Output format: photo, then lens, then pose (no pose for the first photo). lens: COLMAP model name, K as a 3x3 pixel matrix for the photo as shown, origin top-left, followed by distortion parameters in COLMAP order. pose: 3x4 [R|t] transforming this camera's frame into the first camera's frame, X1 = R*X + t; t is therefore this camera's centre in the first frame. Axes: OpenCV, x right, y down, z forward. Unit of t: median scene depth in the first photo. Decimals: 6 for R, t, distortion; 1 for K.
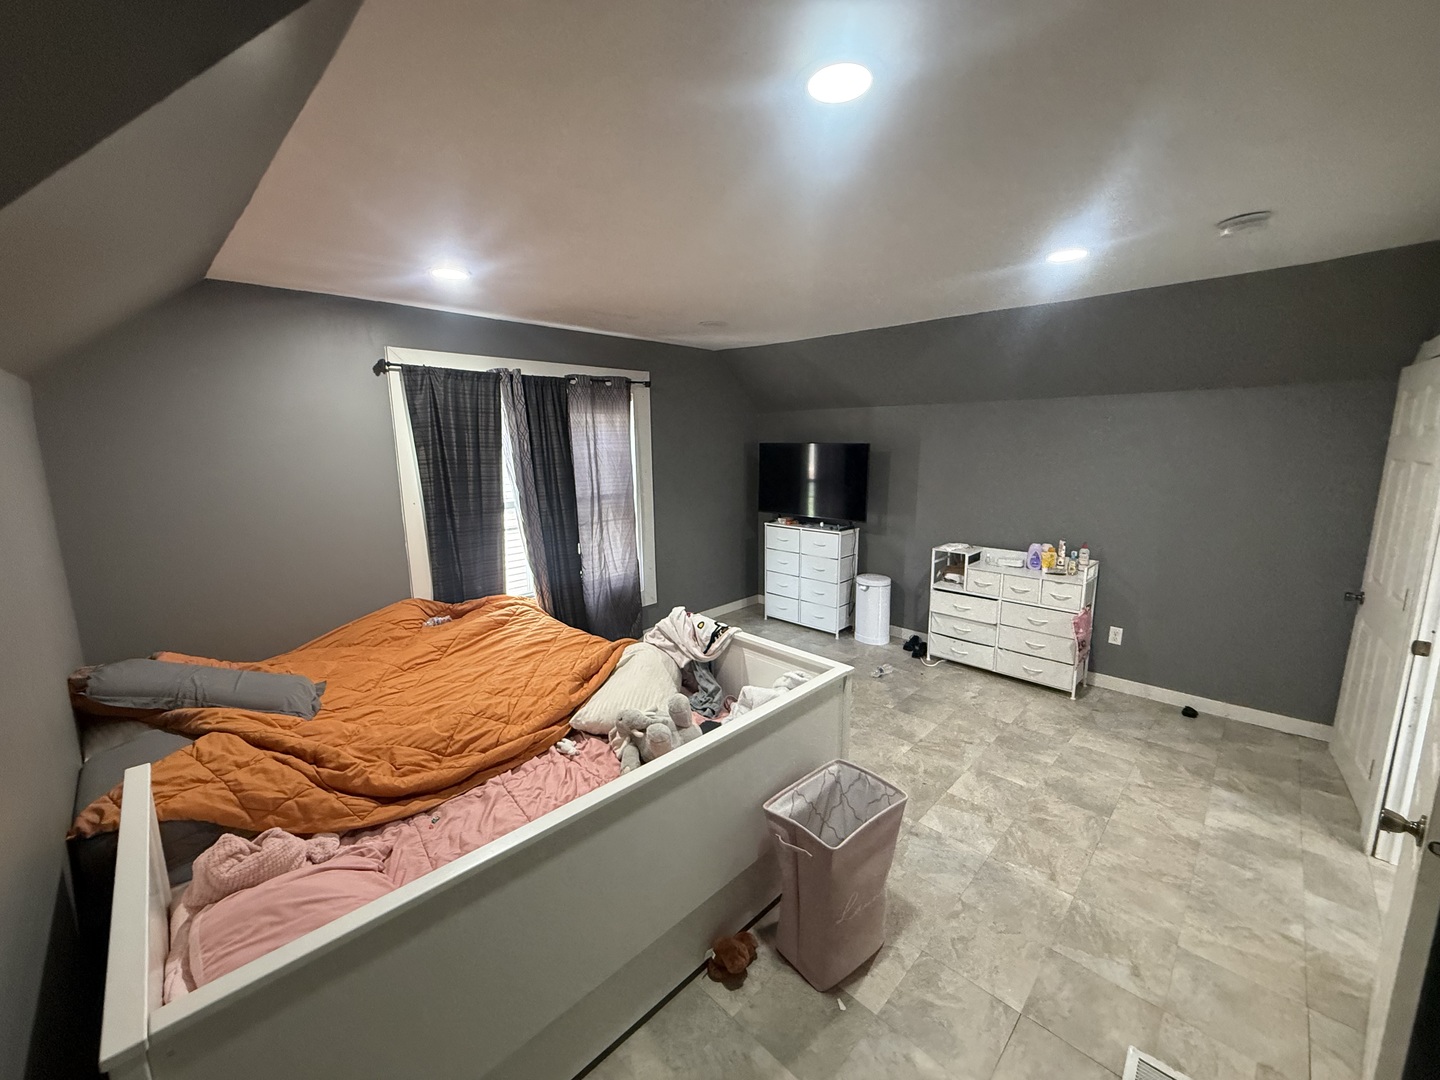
lens RADIAL K [[566.5, 0, 717.5], [0, 566.5, 538.5], [0, 0, 1]] dist [0.001106, 0.000212]
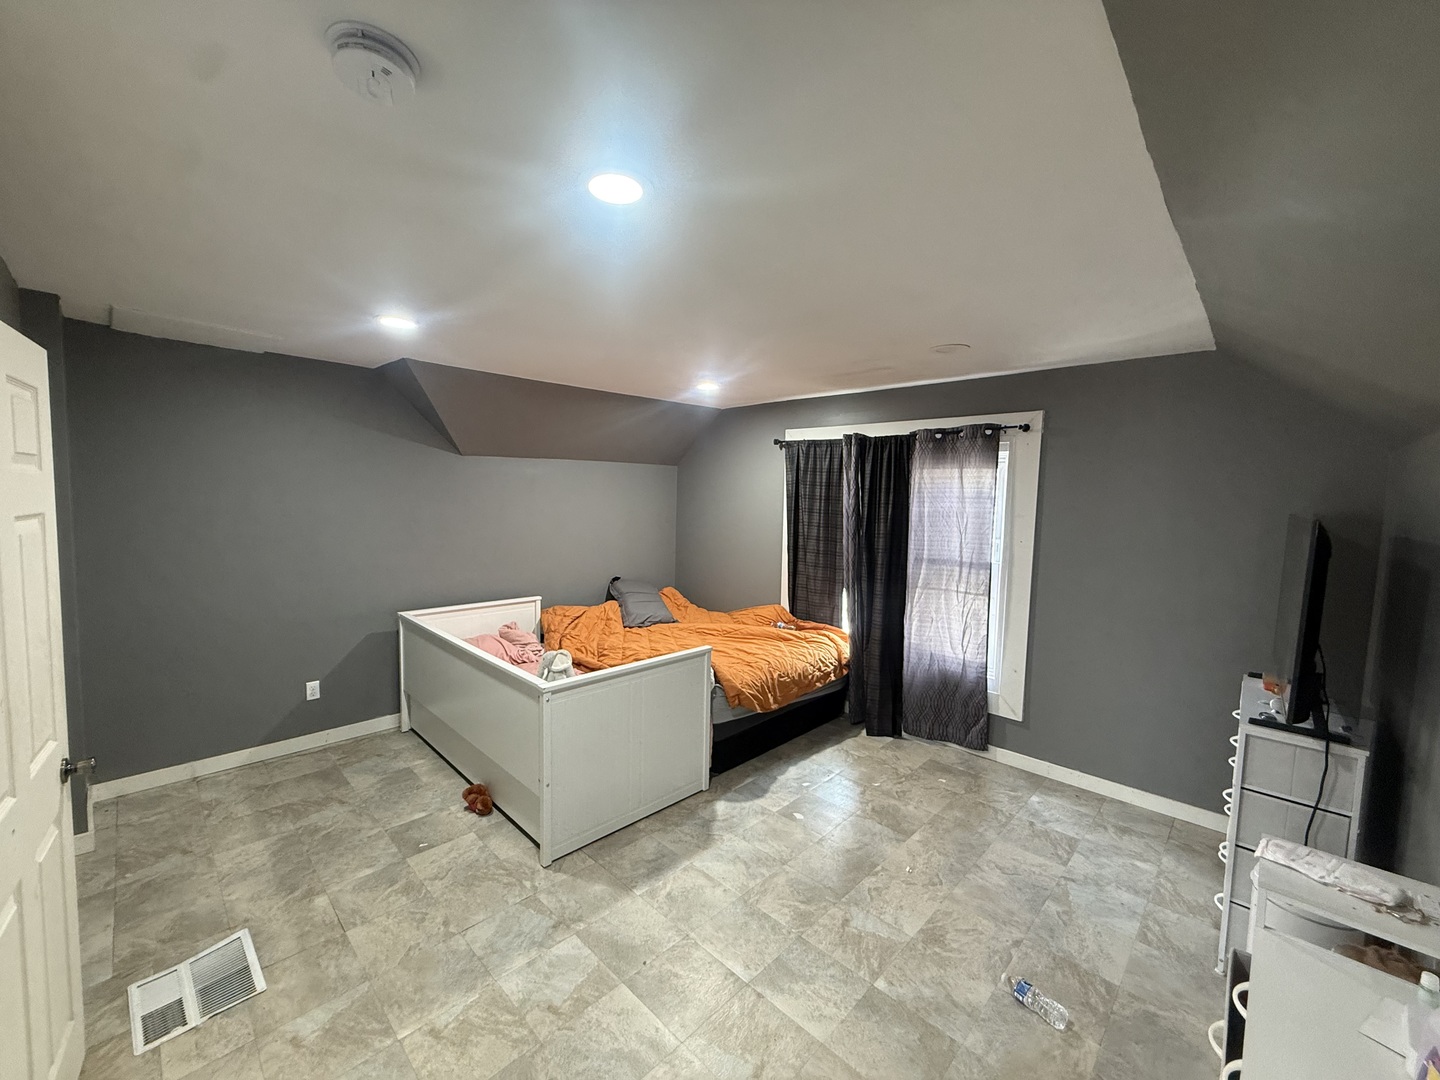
lens RADIAL K [[566.5, 0, 717.5], [0, 566.5, 538.5], [0, 0, 1]] dist [0.001106, 0.000212]
pose [[0.013614, 0.086490, -0.996160, 0.881111], [-0.196662, 0.977025, 0.082141, -0.146810], [0.980377, 0.194788, 0.030310, 0.816826]]
